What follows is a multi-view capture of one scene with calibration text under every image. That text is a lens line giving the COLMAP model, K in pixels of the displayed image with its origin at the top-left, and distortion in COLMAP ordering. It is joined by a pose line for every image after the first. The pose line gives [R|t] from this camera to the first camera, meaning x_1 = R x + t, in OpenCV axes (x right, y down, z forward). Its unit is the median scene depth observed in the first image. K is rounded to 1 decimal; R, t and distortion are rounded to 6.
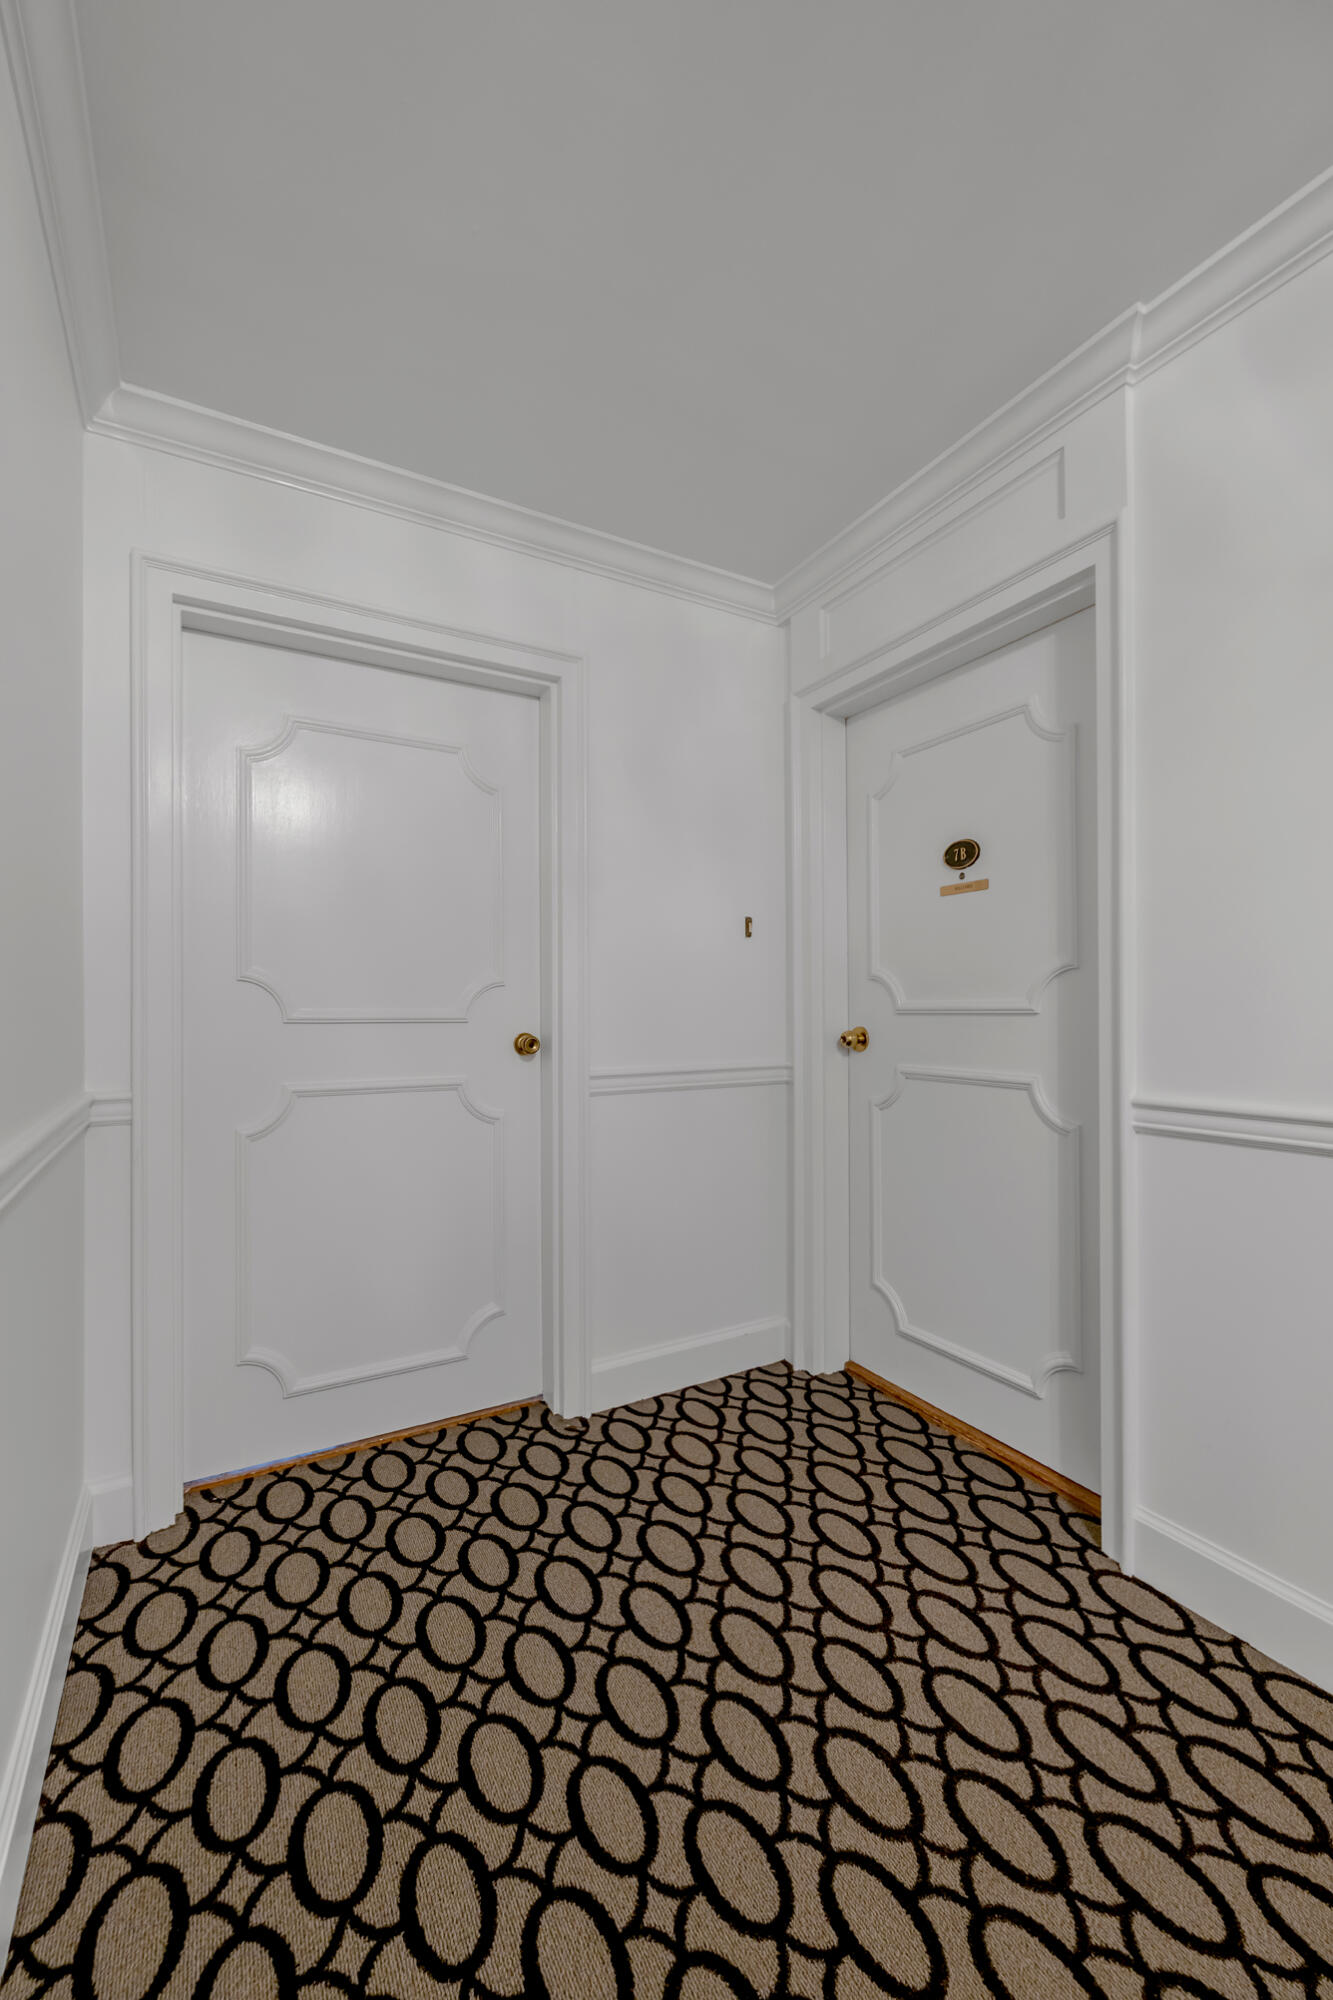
lens RADIAL K [[826.1, 0, 665.8], [0, 826.1, 1010.6], [0, 0, 1]] dist [-0.001536, -0.000173]
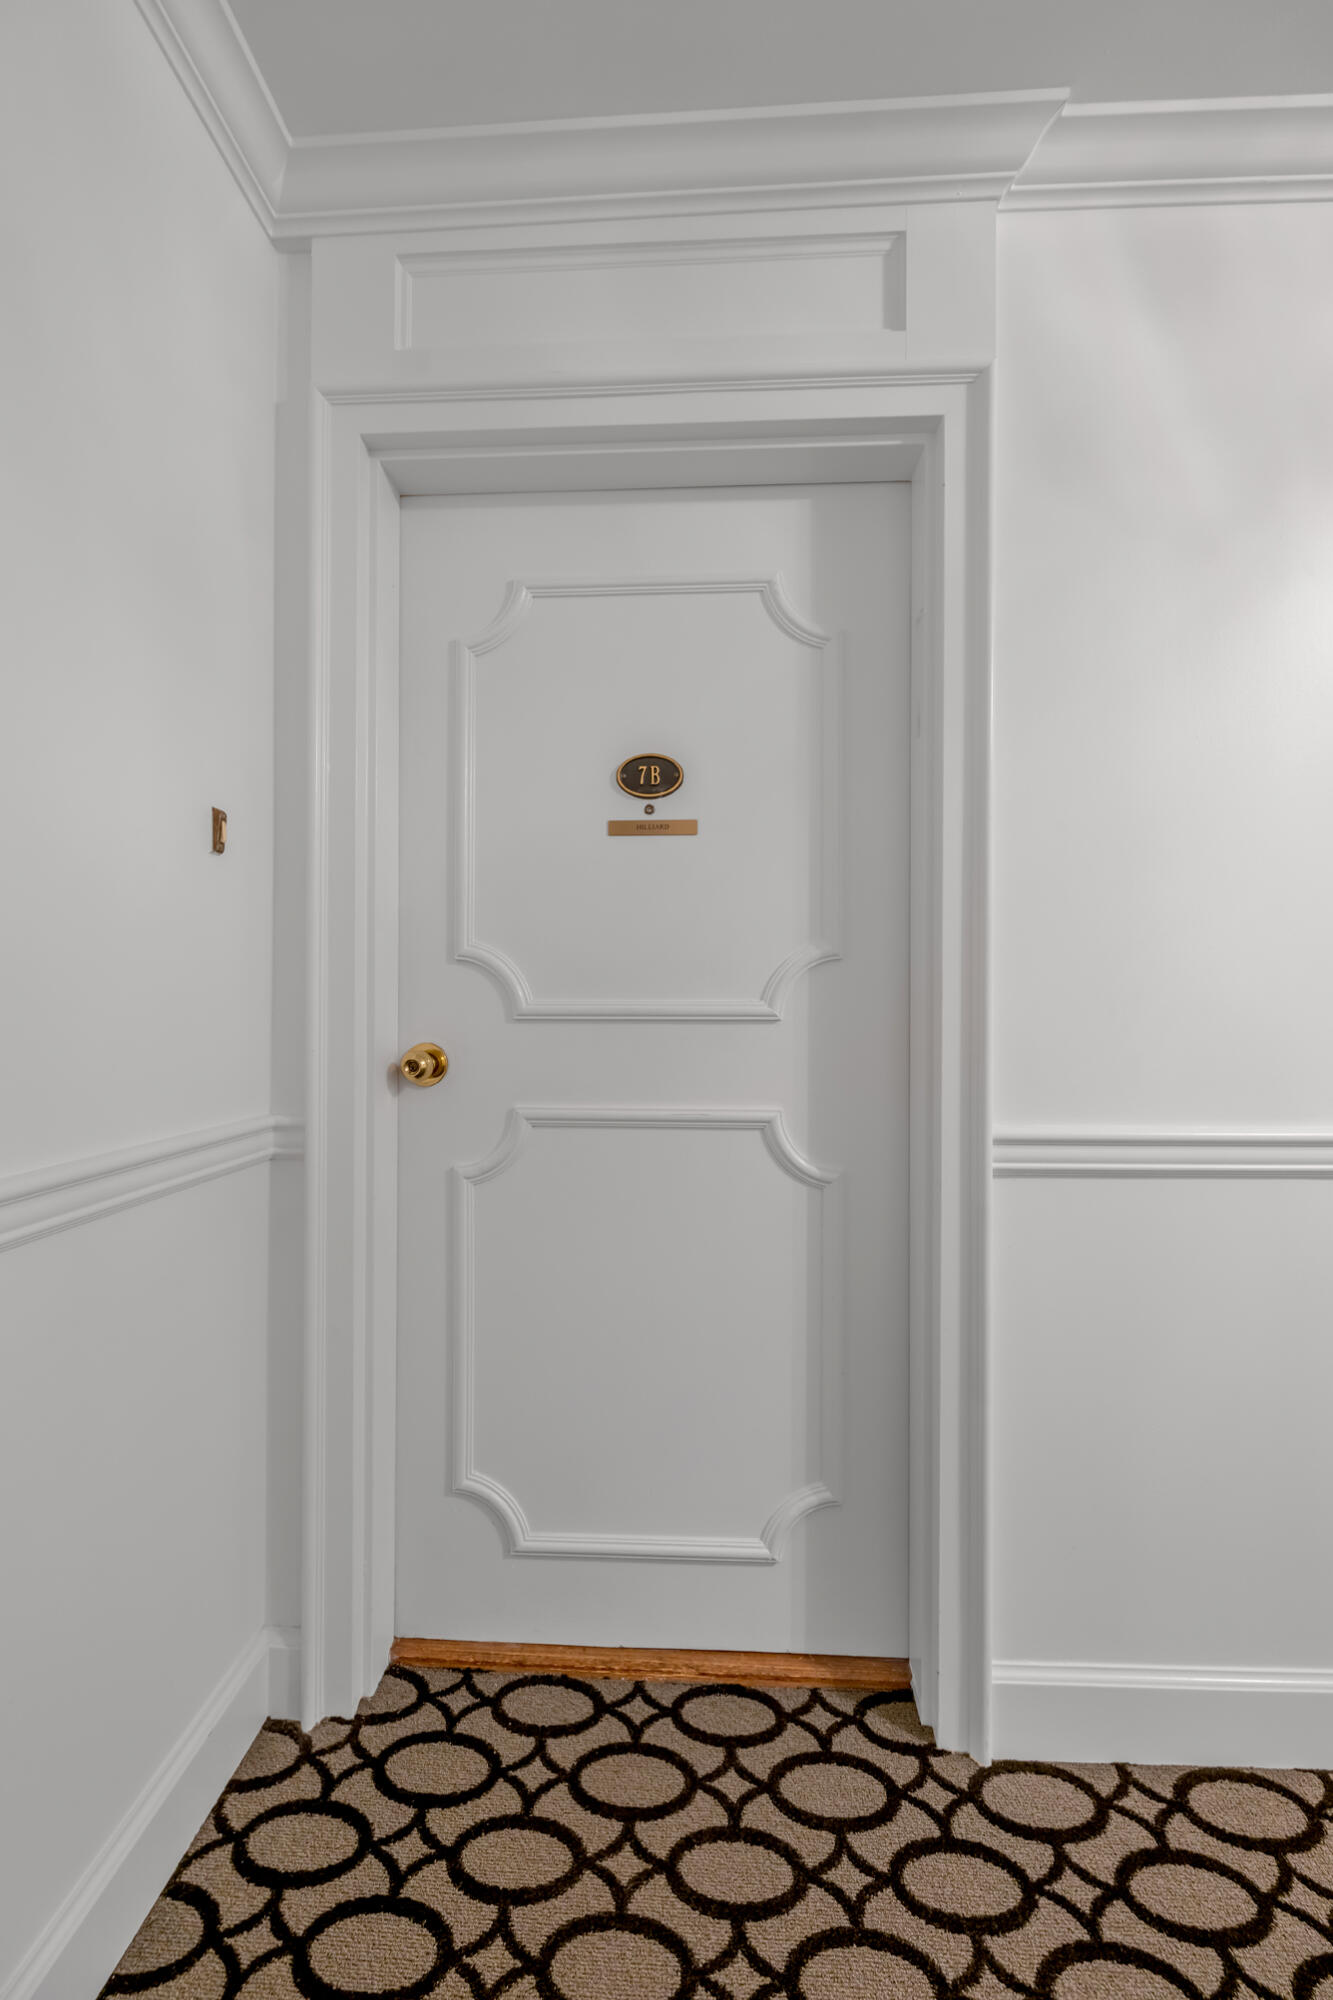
lens RADIAL K [[798.9, 0, 666.5], [0, 798.9, 1000.0], [0, 0, 1]] dist [-0.005964, 0.000004]
pose [[0.529299, 0.011017, 0.848364, -0.155158], [-0.004266, 0.999938, -0.010323, -0.005407], [-0.848425, 0.001845, 0.529313, 0.608240]]
